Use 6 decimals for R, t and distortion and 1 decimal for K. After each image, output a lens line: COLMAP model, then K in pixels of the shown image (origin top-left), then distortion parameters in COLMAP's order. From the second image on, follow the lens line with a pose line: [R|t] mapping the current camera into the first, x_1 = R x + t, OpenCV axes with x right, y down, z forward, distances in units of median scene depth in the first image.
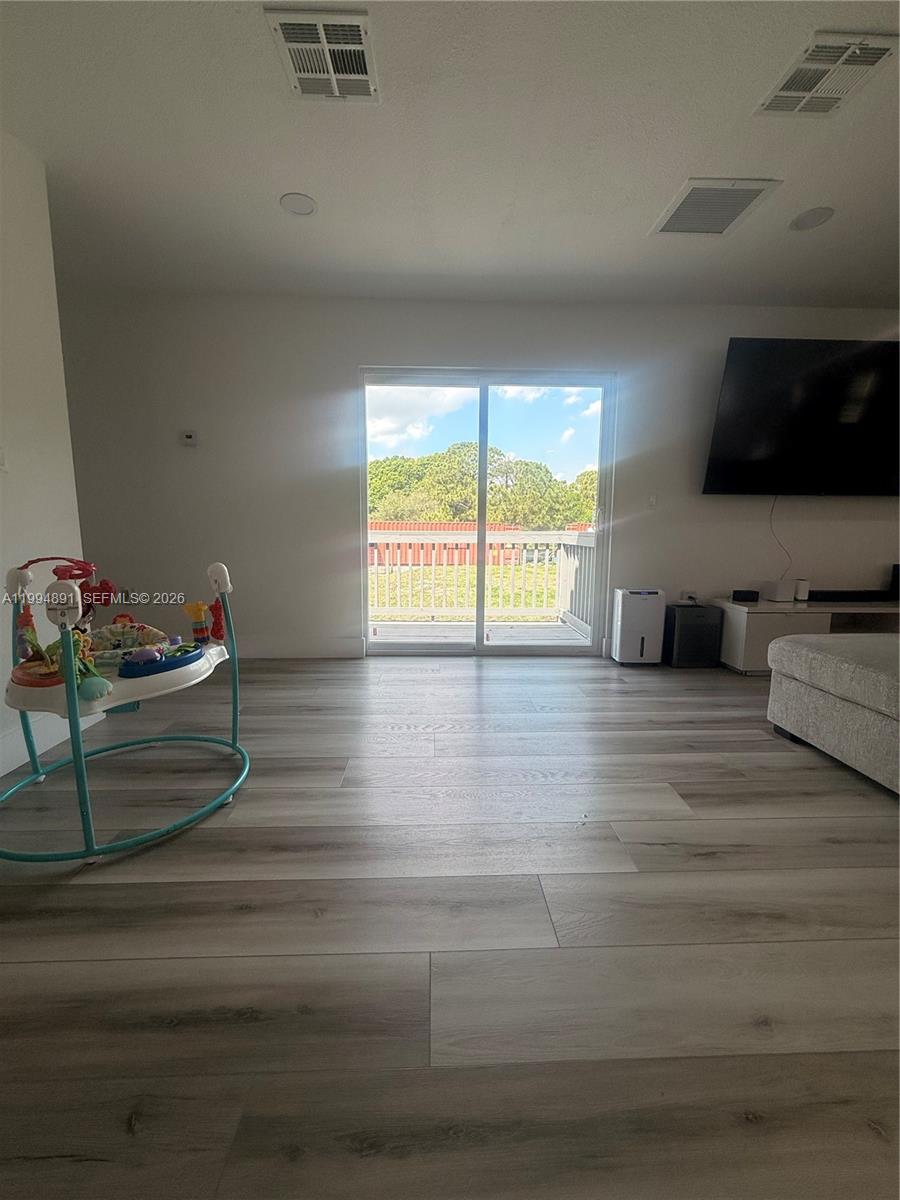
lens RADIAL K [[477.7, 0, 448.7], [0, 477.7, 596.3], [0, 0, 1]] dist [0.002488, -0.001065]
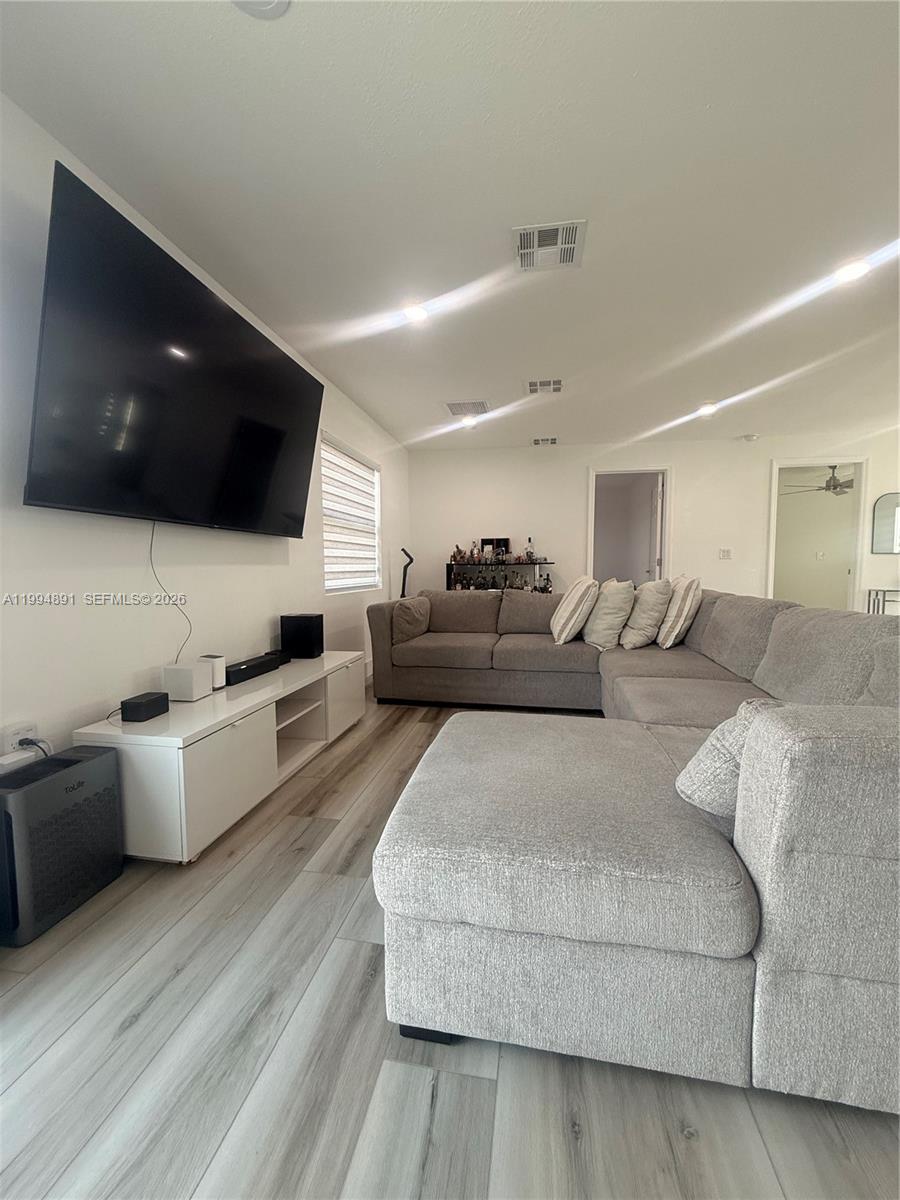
lens RADIAL K [[477.7, 0, 452.2], [0, 477.7, 597.2], [0, 0, 1]] dist [0.002488, -0.001065]
pose [[0.222125, -0.070516, 0.972465, 0.277106], [0.143144, 0.988933, 0.039014, -0.138529], [-0.964453, 0.130537, 0.229760, 0.789135]]
